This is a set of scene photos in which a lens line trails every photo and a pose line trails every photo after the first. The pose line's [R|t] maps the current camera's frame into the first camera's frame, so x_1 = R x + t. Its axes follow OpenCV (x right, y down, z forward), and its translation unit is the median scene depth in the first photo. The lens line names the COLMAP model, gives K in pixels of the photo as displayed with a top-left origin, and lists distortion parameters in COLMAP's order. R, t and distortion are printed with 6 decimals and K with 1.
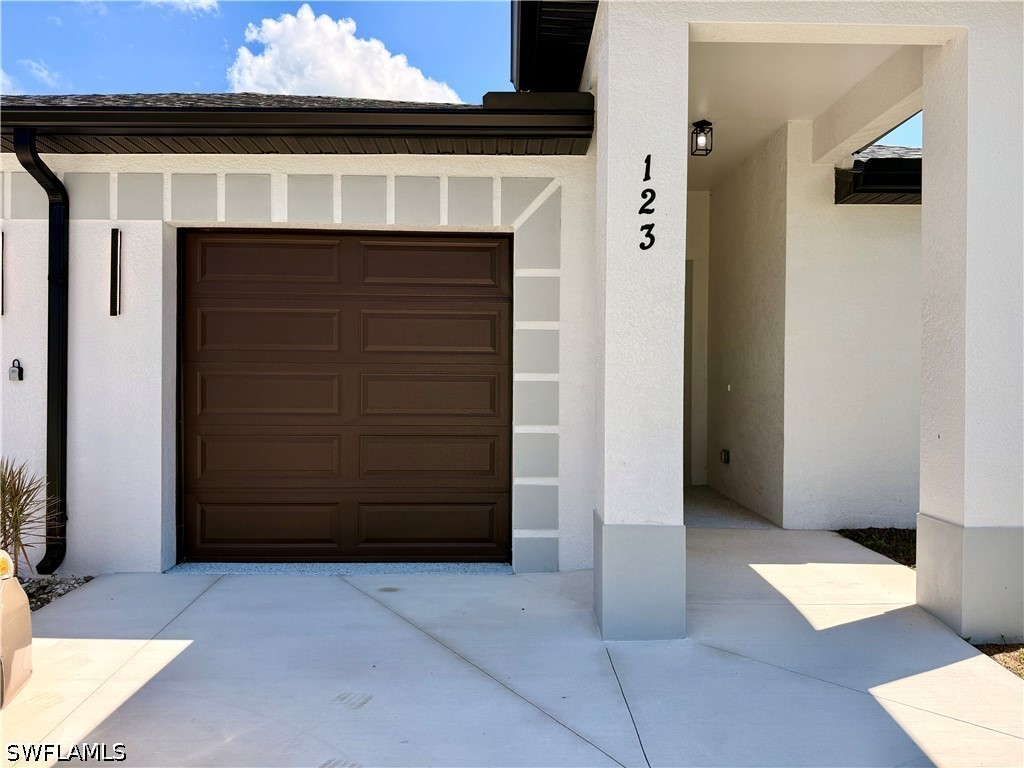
lens RADIAL K [[712.8, 0, 512.6], [0, 712.8, 383.1], [0, 0, 1]] dist [0.095896, -0.112443]
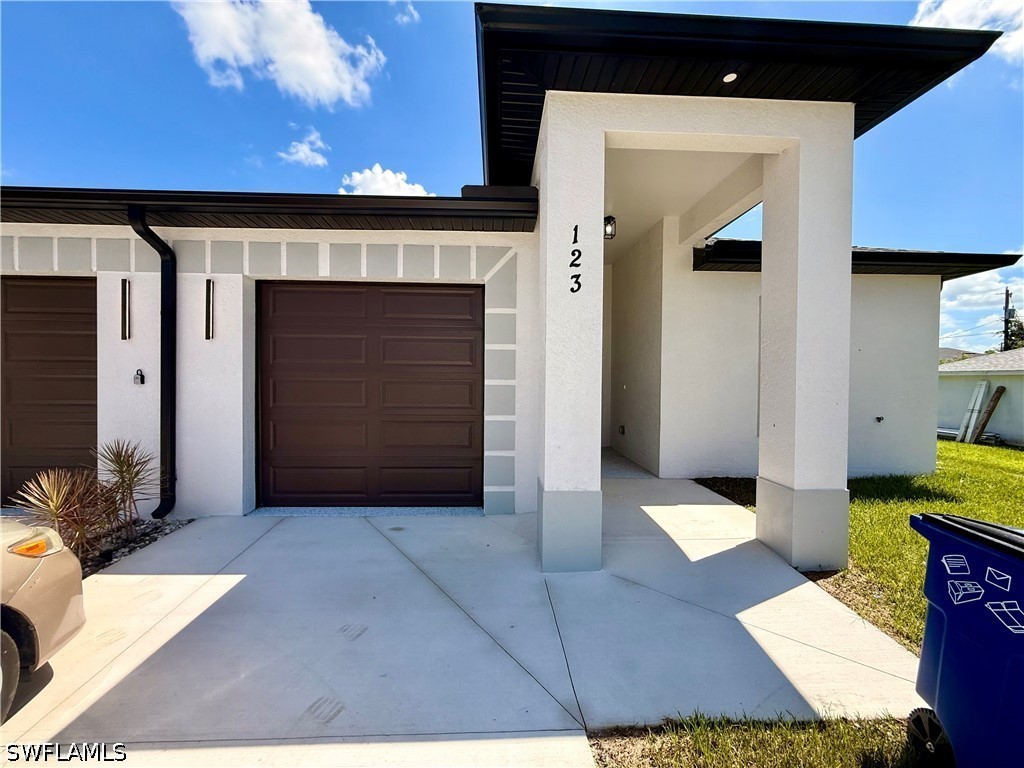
lens RADIAL K [[408.8, 0, 509.7], [0, 408.8, 382.7], [0, 0, 1]] dist [0.000800, 0.000193]
pose [[0.999479, 0.001843, 0.032213, 0.026611], [-0.001992, 0.999987, 0.004594, -0.011541], [-0.032204, -0.004656, 0.999470, 0.162596]]
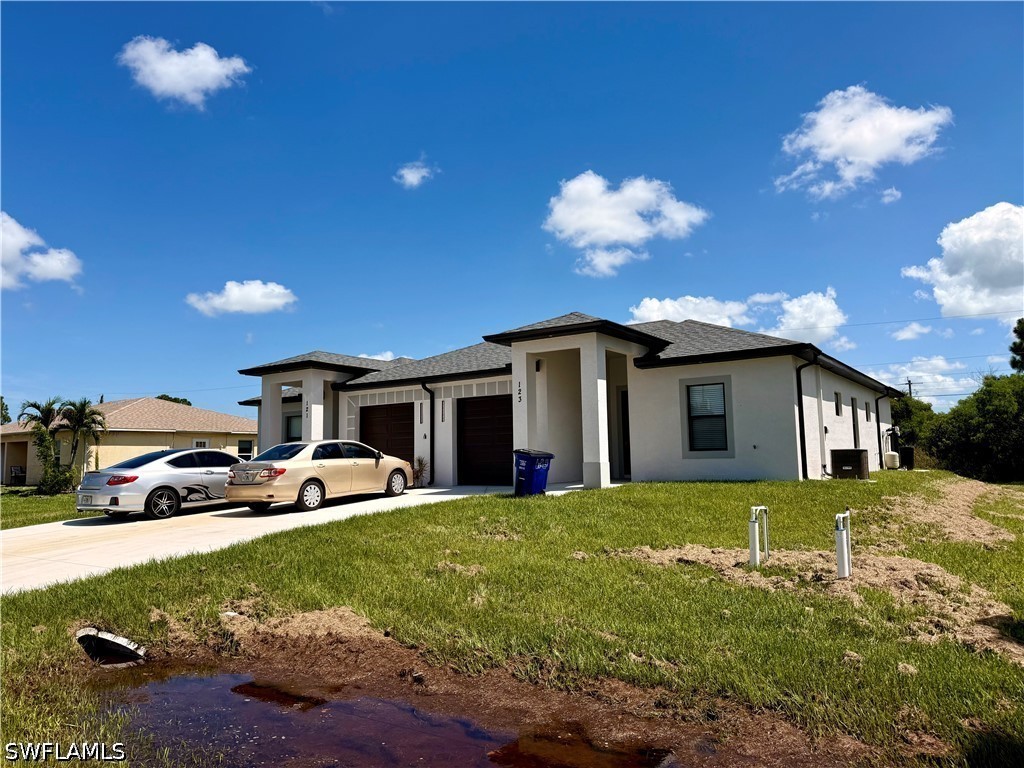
lens RADIAL K [[699.6, 0, 510.5], [0, 699.6, 388.1], [0, 0, 1]] dist [0.095080, -0.131457]
pose [[0.812314, -0.079534, -0.577772, 2.035687], [0.019458, 0.993802, -0.109445, 0.153954], [0.582896, 0.077662, 0.808827, -1.959257]]
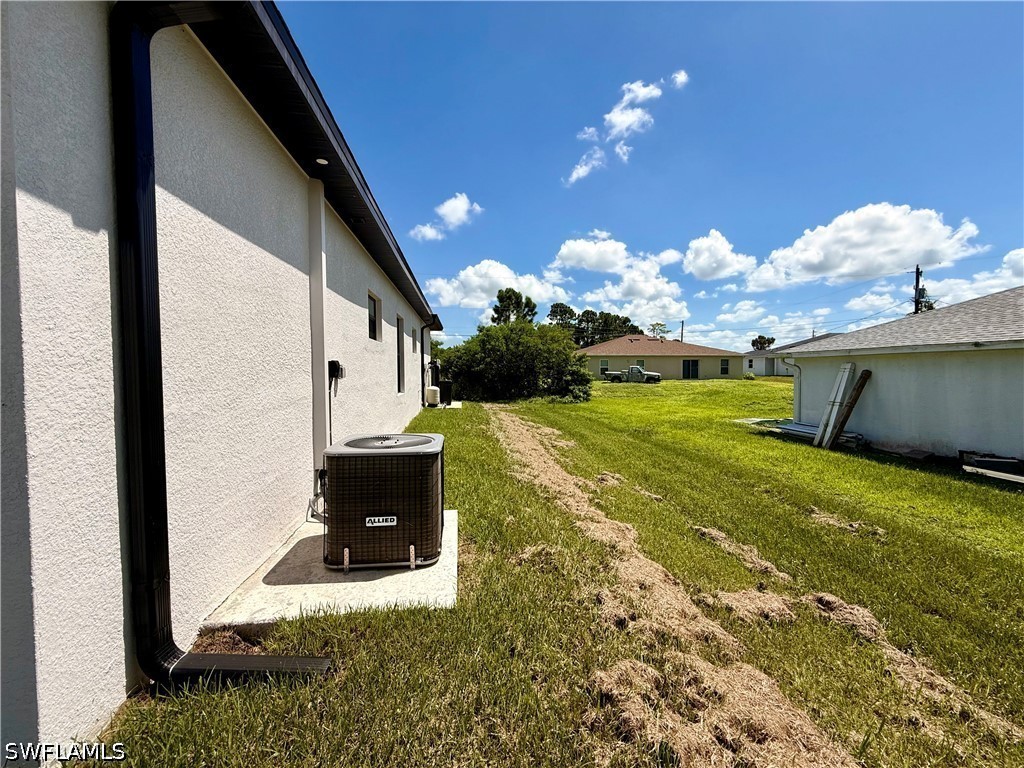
lens RADIAL K [[408.8, 0, 509.7], [0, 408.8, 382.7], [0, 0, 1]] dist [0.000800, 0.000193]
pose [[0.994486, -0.011789, 0.104200, 1.506696], [0.009059, 0.999604, 0.026633, 0.012288], [-0.104473, -0.025542, 0.994200, 1.000130]]
